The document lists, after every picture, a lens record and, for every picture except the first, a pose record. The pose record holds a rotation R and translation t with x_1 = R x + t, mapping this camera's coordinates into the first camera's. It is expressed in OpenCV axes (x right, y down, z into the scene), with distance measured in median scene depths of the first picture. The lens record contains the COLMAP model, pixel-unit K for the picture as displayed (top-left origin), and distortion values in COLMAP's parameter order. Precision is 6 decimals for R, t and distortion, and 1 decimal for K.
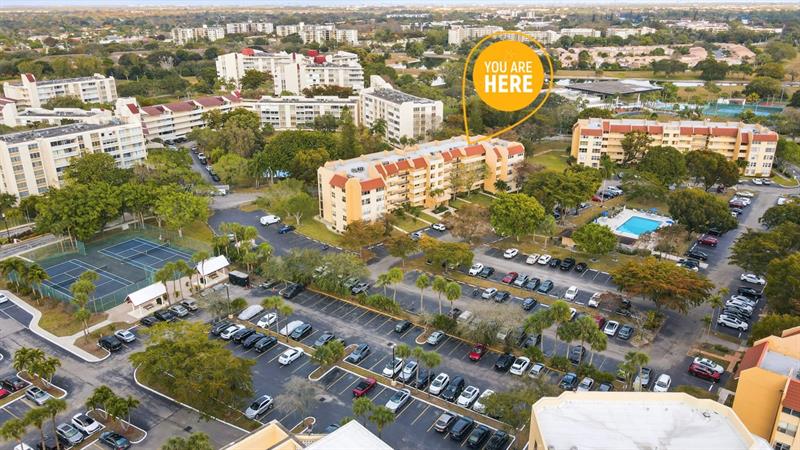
lens RADIAL K [[585.5, 0, 400.0], [0, 585.5, 225.0], [0, 0, 1]] dist [0.005291, 0.006982]
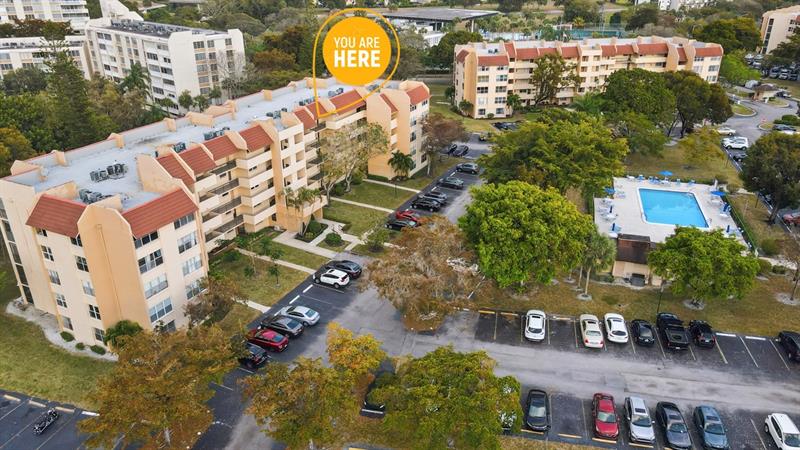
lens RADIAL K [[585.5, 0, 400.0], [0, 585.5, 225.0], [0, 0, 1]] dist [0.005291, 0.006982]
pose [[0.917952, -0.163611, 0.361381, -0.035488], [0.140239, 0.986003, 0.090178, -0.059332], [-0.371077, -0.032099, 0.928047, 0.490111]]
